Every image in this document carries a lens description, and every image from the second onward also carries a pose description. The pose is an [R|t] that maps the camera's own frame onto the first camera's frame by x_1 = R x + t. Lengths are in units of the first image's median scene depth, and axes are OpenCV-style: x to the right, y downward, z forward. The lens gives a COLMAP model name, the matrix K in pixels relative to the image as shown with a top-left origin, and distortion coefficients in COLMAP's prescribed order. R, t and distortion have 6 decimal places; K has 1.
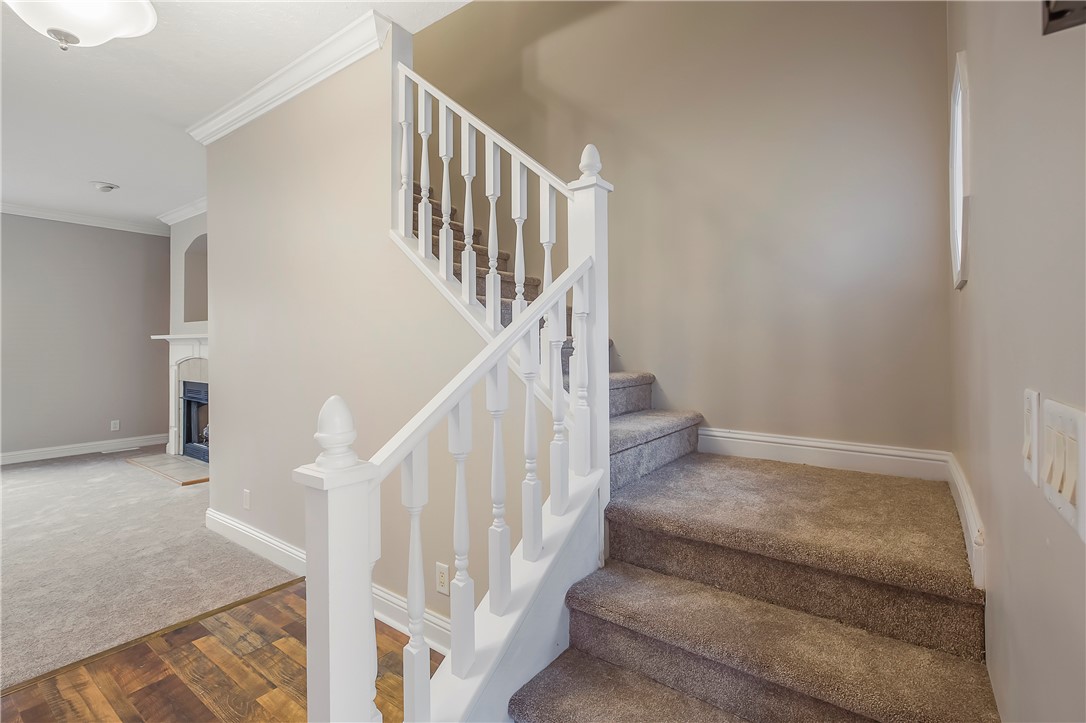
lens RADIAL K [[510.0, 0, 543.6], [0, 510.0, 342.8], [0, 0, 1]] dist [0.000435, -0.000073]
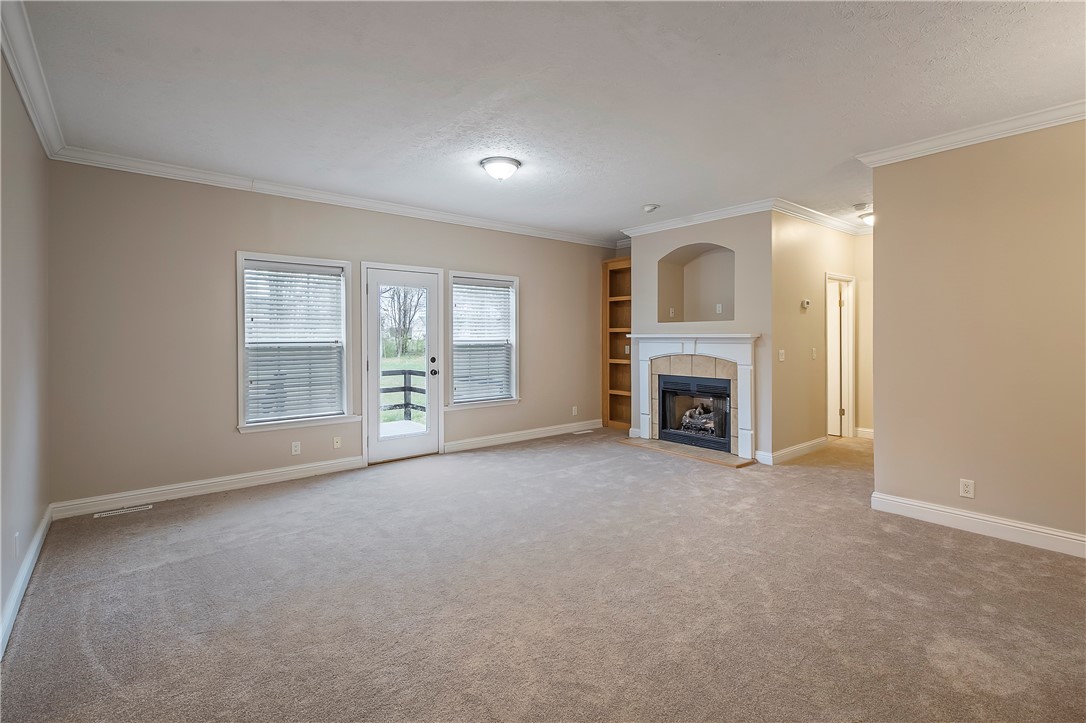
lens RADIAL K [[510.0, 0, 543.6], [0, 510.0, 342.8], [0, 0, 1]] dist [0.000435, -0.000073]
pose [[0.969491, 0.004919, -0.245079, -0.673395], [-0.002031, 0.999926, 0.012033, -0.009137], [0.245119, -0.011168, 0.969429, -0.165105]]
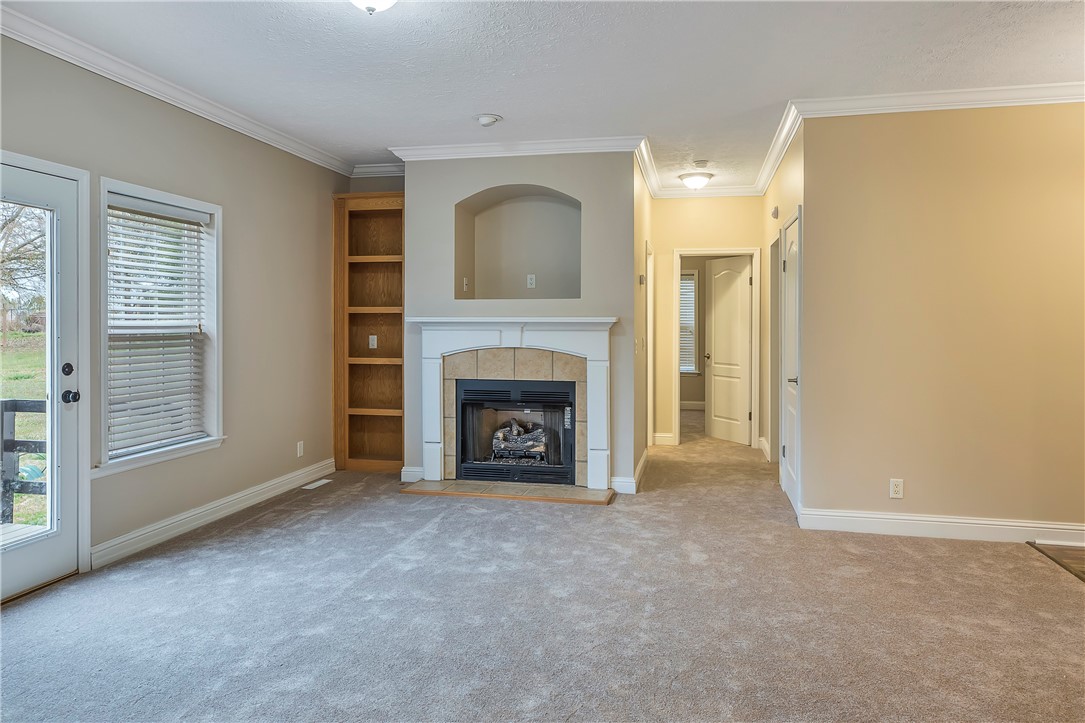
lens RADIAL K [[724.1, 0, 545.5], [0, 724.1, 330.4], [0, 0, 1]] dist [-0.002315, 0.016635]
pose [[0.911010, 0.001754, 0.412380, -1.015668], [-0.005792, 0.999947, 0.008542, -0.005573], [-0.412343, -0.010170, 0.910972, -0.007999]]
